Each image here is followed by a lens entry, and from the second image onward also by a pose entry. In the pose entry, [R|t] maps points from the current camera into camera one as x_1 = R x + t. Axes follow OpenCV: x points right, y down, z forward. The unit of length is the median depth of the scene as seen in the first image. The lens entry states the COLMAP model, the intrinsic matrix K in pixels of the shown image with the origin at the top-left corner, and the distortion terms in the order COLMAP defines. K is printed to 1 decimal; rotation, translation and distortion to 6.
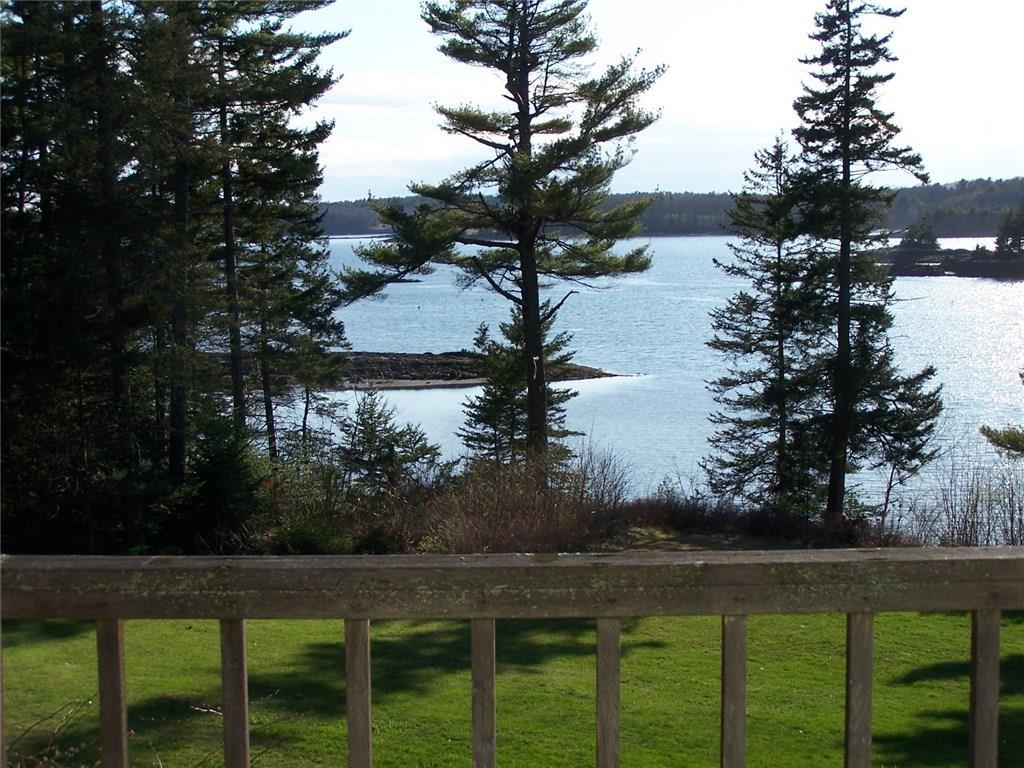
lens RADIAL K [[1767.7, 0, 510.1], [0, 1767.7, 384.1], [0, 0, 1]] dist [-0.045492, 0.000000]
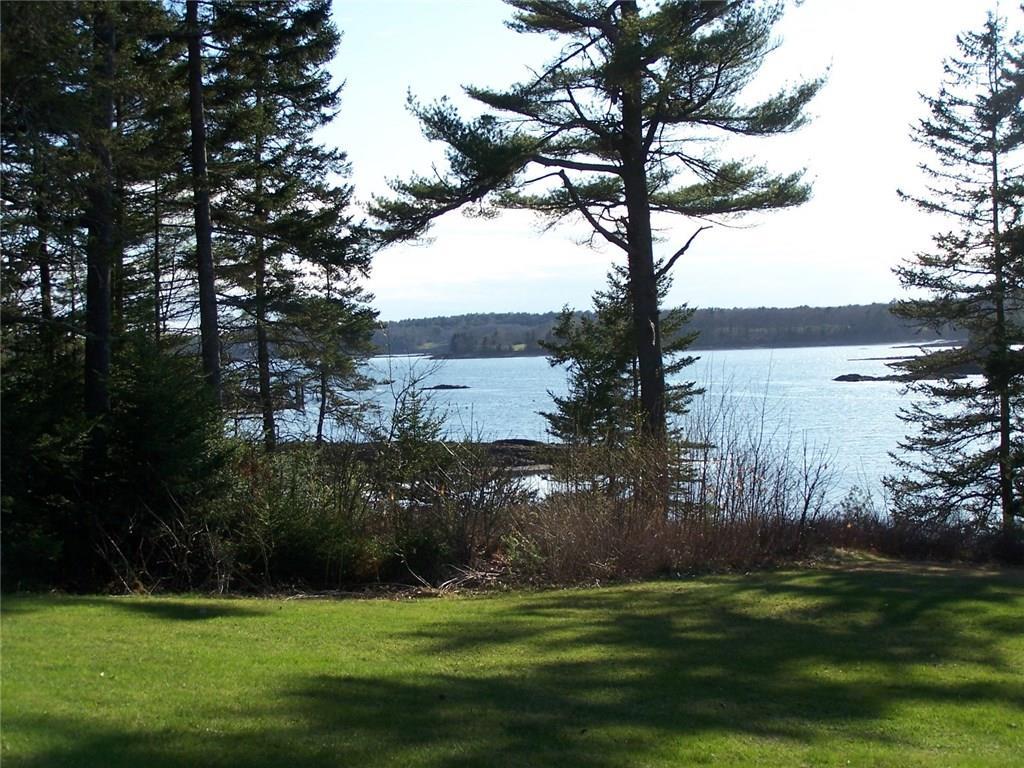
lens RADIAL K [[1767.7, 0, 514.6], [0, 1767.7, 384.8], [0, 0, 1]] dist [-0.045492, 0.000000]
pose [[0.999668, -0.011512, -0.023033, -0.022214], [0.009853, 0.997433, -0.070924, 0.054788], [0.023791, 0.070673, 0.997216, 0.301725]]
